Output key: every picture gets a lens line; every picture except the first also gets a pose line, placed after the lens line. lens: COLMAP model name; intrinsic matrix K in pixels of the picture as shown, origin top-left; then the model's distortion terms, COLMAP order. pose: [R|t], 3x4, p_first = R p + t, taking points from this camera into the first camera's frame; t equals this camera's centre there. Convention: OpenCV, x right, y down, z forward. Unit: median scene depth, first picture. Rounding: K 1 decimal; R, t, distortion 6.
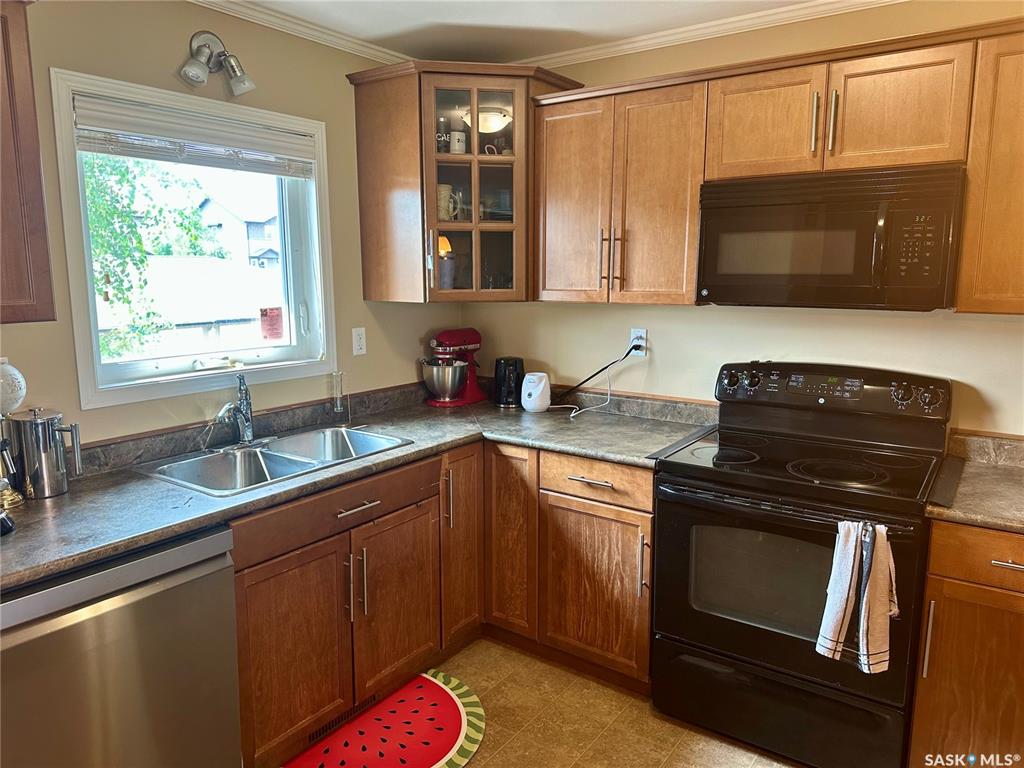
lens RADIAL K [[713.3, 0, 511.3], [0, 713.3, 379.5], [0, 0, 1]] dist [0.074529, -0.093688]
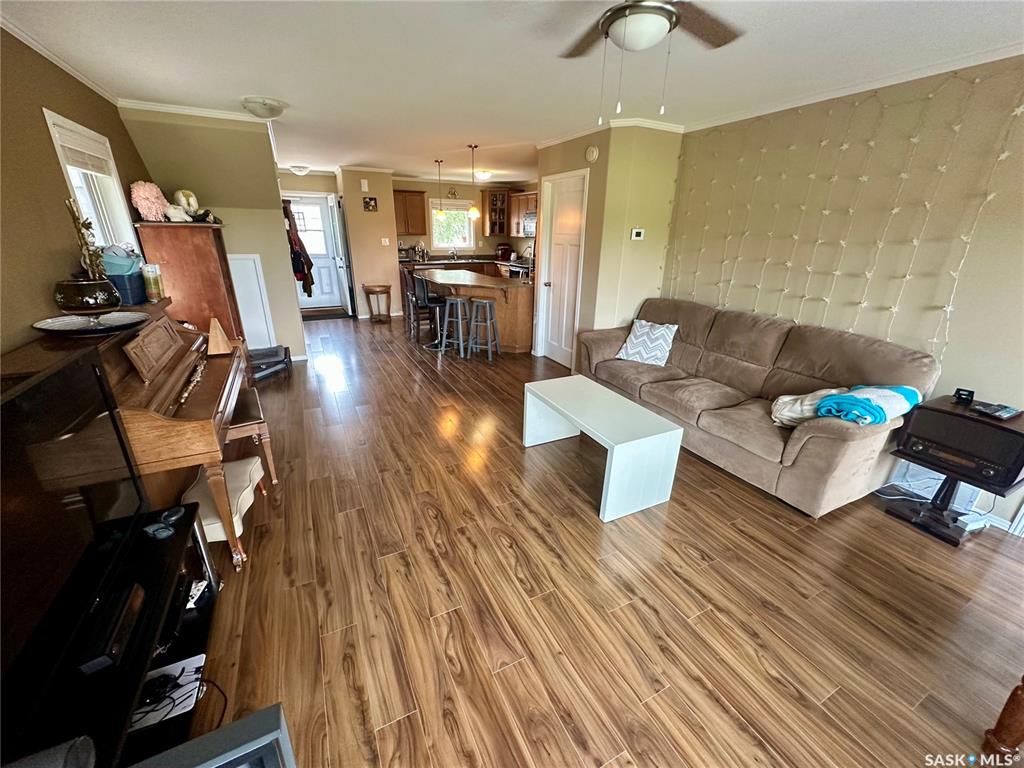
lens RADIAL K [[408.9, 0, 512.8], [0, 408.9, 384.0], [0, 0, 1]] dist [-0.001195, 0.000531]
pose [[0.887461, 0.174636, -0.426515, 1.663562], [-0.085392, 0.971712, 0.220190, 0.300826], [0.452903, -0.158989, 0.877269, -1.908710]]
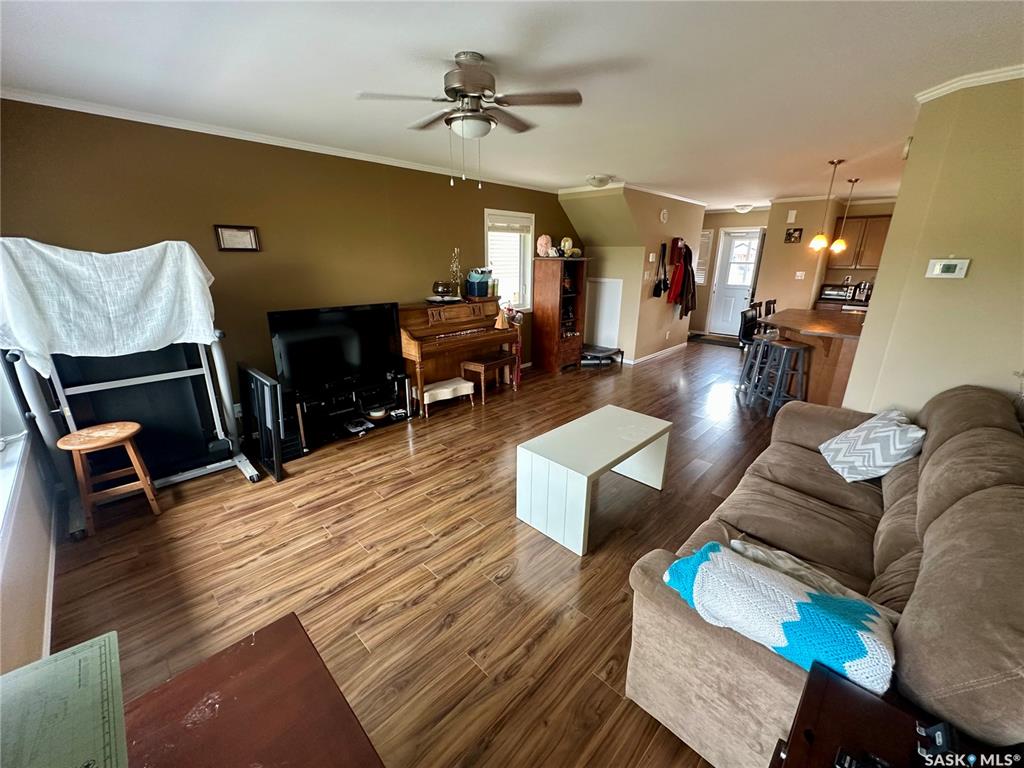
lens RADIAL K [[408.9, 0, 512.4], [0, 408.9, 383.9], [0, 0, 1]] dist [-0.001195, 0.000531]
pose [[-0.151135, 0.293181, -0.944035, 2.350368], [-0.158738, 0.935414, 0.315917, 0.160262], [0.975685, 0.197600, -0.094835, -1.074276]]
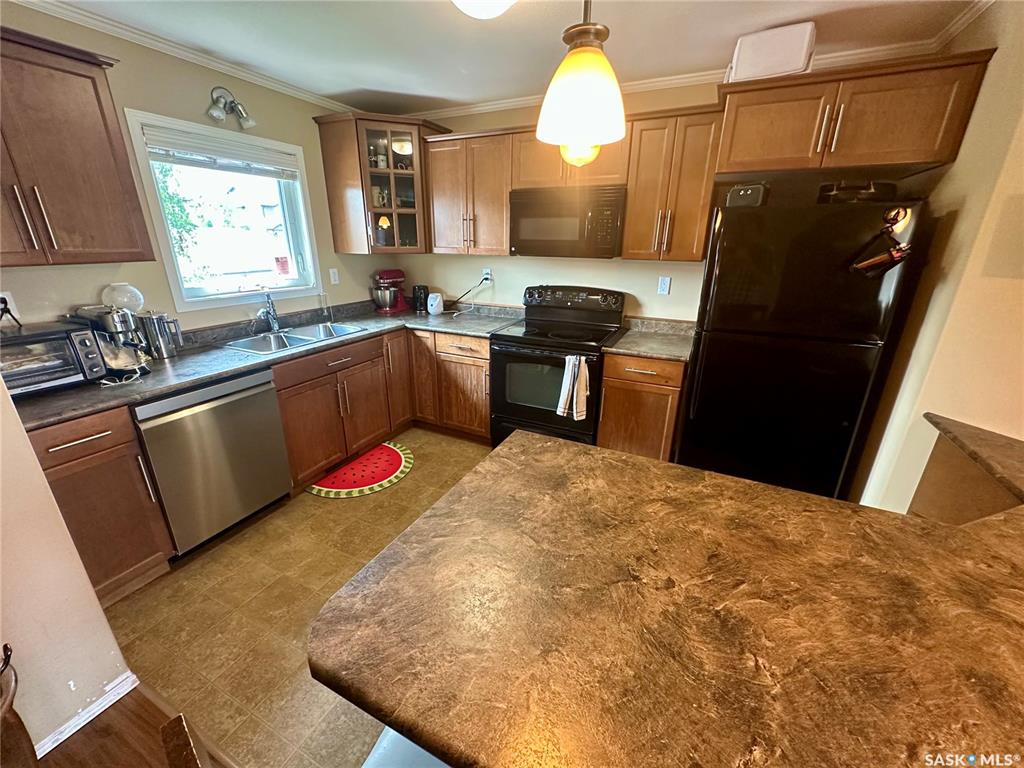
lens RADIAL K [[408.9, 0, 512.1], [0, 408.9, 384.0], [0, 0, 1]] dist [-0.001195, 0.000531]
pose [[0.985576, -0.045975, 0.162872, 0.060456], [0.014795, 0.982114, 0.187704, 0.032009], [-0.168588, -0.182587, 0.968628, -0.161373]]
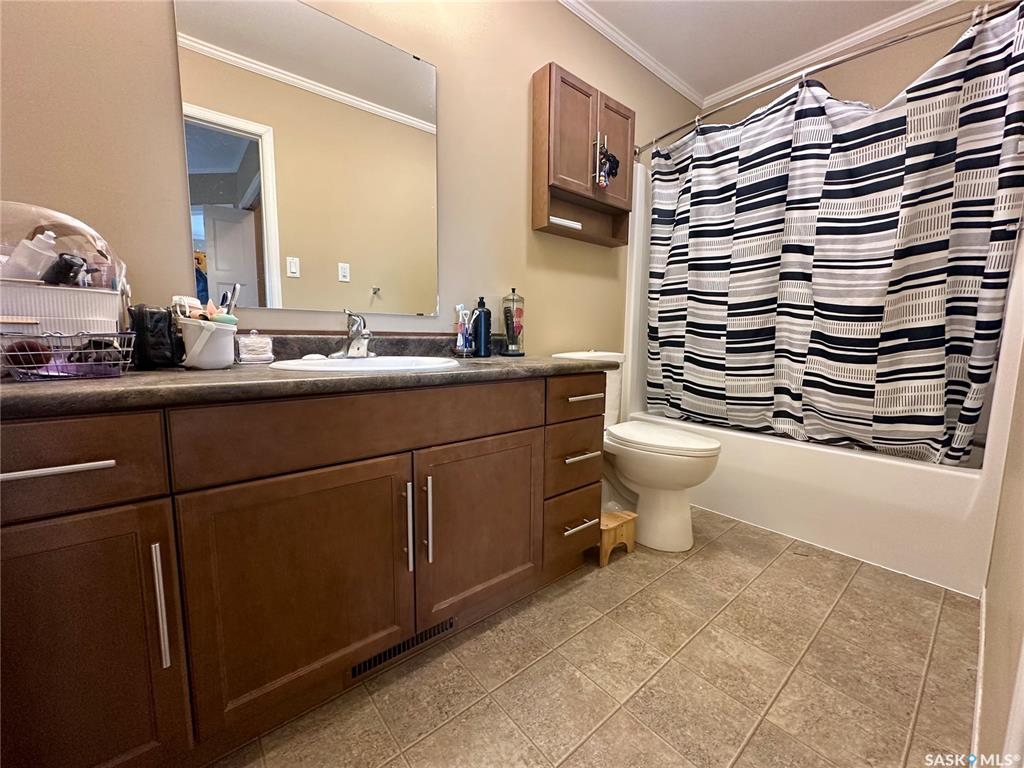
lens RADIAL K [[408.9, 0, 512.7], [0, 408.9, 380.3], [0, 0, 1]] dist [-0.001195, 0.000531]
pose [[0.967467, 0.037406, -0.250218, 0.034686], [-0.048364, 0.998115, -0.037787, 0.211743], [0.248333, 0.048659, 0.967452, 0.278651]]
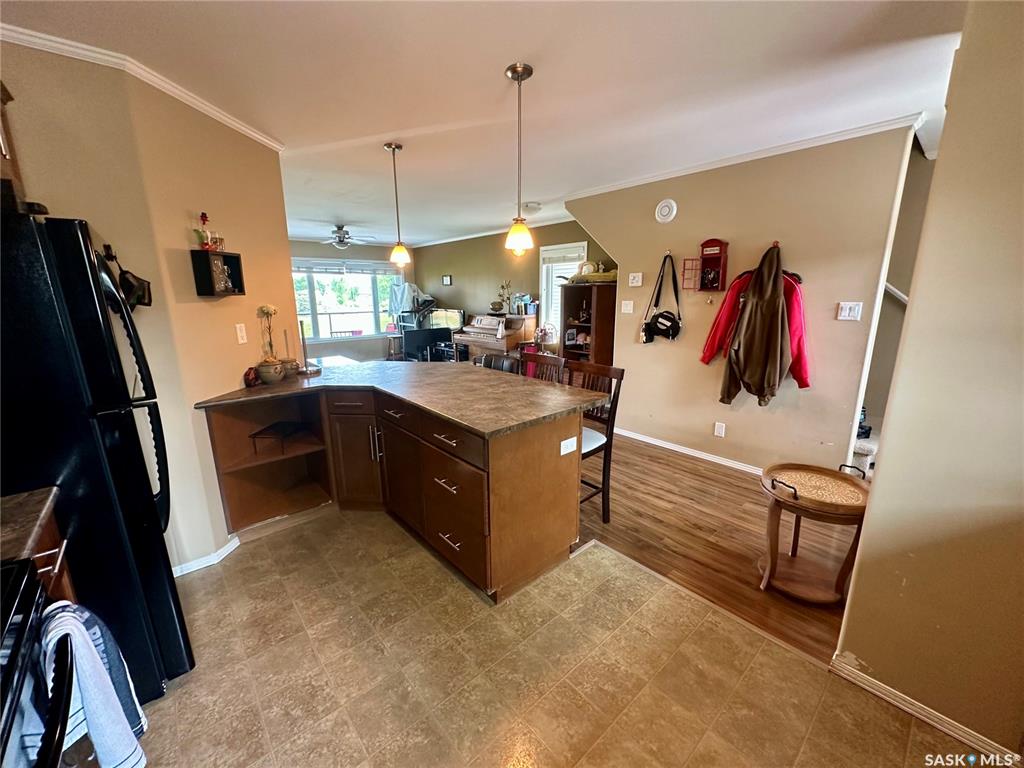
lens RADIAL K [[408.9, 0, 513.8], [0, 408.9, 379.2], [0, 0, 1]] dist [-0.001195, 0.000531]
pose [[-0.974370, -0.040862, 0.221211, -0.027384], [0.041792, 0.933363, 0.356492, -0.114115], [-0.221037, 0.356600, -0.907733, 0.904605]]
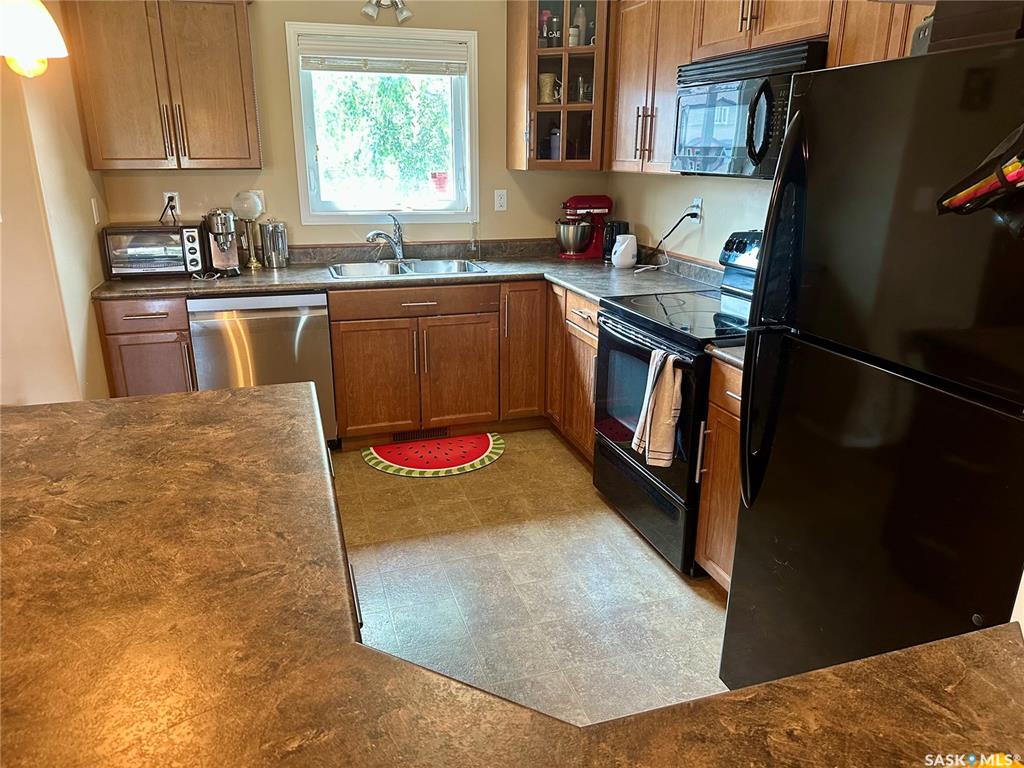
lens RADIAL K [[713.3, 0, 507.2], [0, 713.3, 383.2], [0, 0, 1]] dist [0.074529, -0.093688]
pose [[0.797048, 0.190303, -0.573149, 0.755187], [-0.096411, 0.976978, 0.190313, 0.030322], [0.596171, -0.096430, 0.797046, -0.127099]]
